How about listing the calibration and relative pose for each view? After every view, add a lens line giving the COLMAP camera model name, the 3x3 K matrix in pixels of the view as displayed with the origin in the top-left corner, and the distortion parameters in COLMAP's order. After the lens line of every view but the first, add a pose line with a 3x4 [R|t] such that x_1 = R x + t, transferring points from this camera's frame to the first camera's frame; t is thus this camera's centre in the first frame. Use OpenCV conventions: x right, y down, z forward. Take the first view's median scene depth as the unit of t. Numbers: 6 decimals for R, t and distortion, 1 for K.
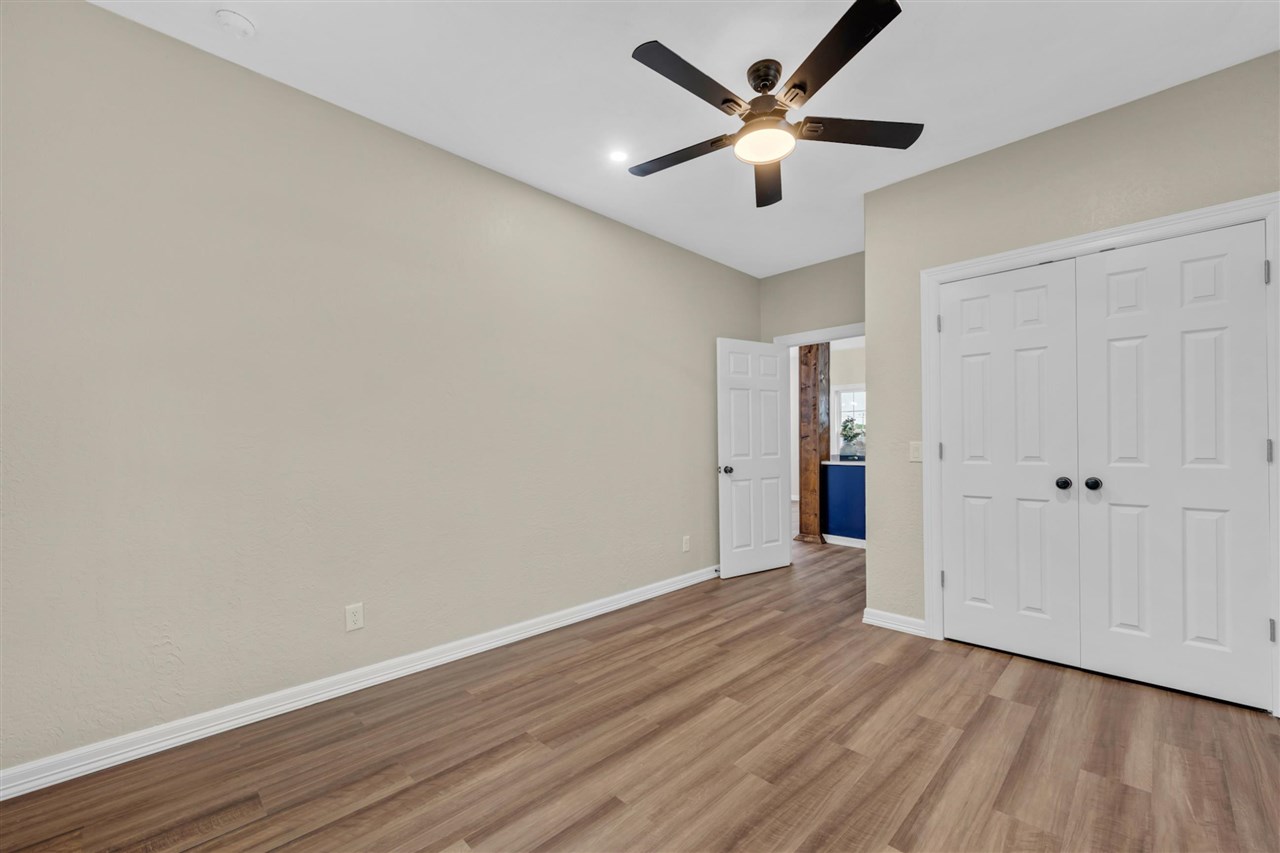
lens RADIAL K [[519.8, 0, 638.4], [0, 519.8, 438.3], [0, 0, 1]] dist [-0.001264, -0.000119]
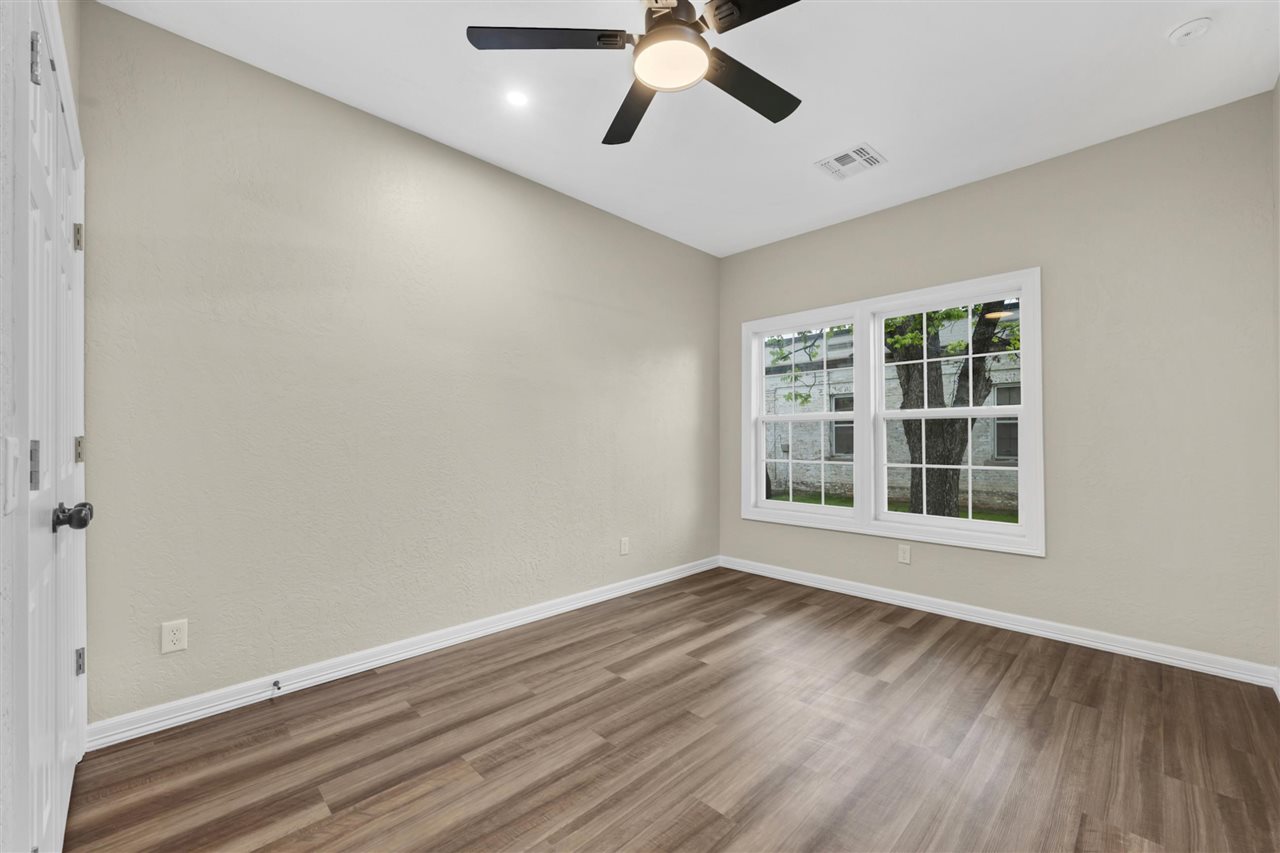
lens RADIAL K [[531.6, 0, 643.5], [0, 531.6, 435.8], [0, 0, 1]] dist [-0.001403, -0.000059]
pose [[-0.999892, 0.009326, -0.011324, 0.321180], [0.009426, 0.999917, -0.008826, 0.018391], [0.011240, -0.008932, -0.999897, 1.966548]]
